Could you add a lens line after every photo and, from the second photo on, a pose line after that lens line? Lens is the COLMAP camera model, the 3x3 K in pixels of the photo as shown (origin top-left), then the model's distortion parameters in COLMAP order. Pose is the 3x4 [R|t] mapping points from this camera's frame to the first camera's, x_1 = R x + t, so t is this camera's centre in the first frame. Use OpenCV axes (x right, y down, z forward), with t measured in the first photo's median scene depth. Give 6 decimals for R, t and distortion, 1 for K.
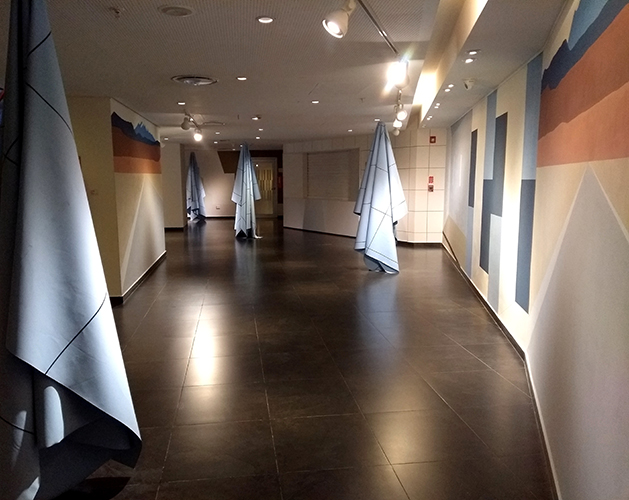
lens RADIAL K [[546.6, 0, 313.6], [0, 546.6, 250.6], [0, 0, 1]] dist [0.050299, -0.005135]
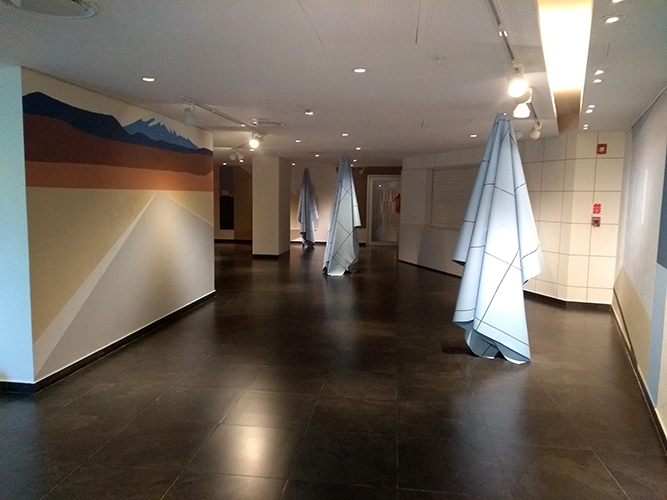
lens RADIAL K [[553.8, 0, 334.1], [0, 553.8, 248.8], [0, 0, 1]] dist [0.010509, -0.020279]
pose [[0.968564, 0.044294, -0.244791, 0.072653], [-0.053554, 0.998074, -0.031299, -0.042678], [0.242933, 0.043424, 0.969071, 0.274167]]
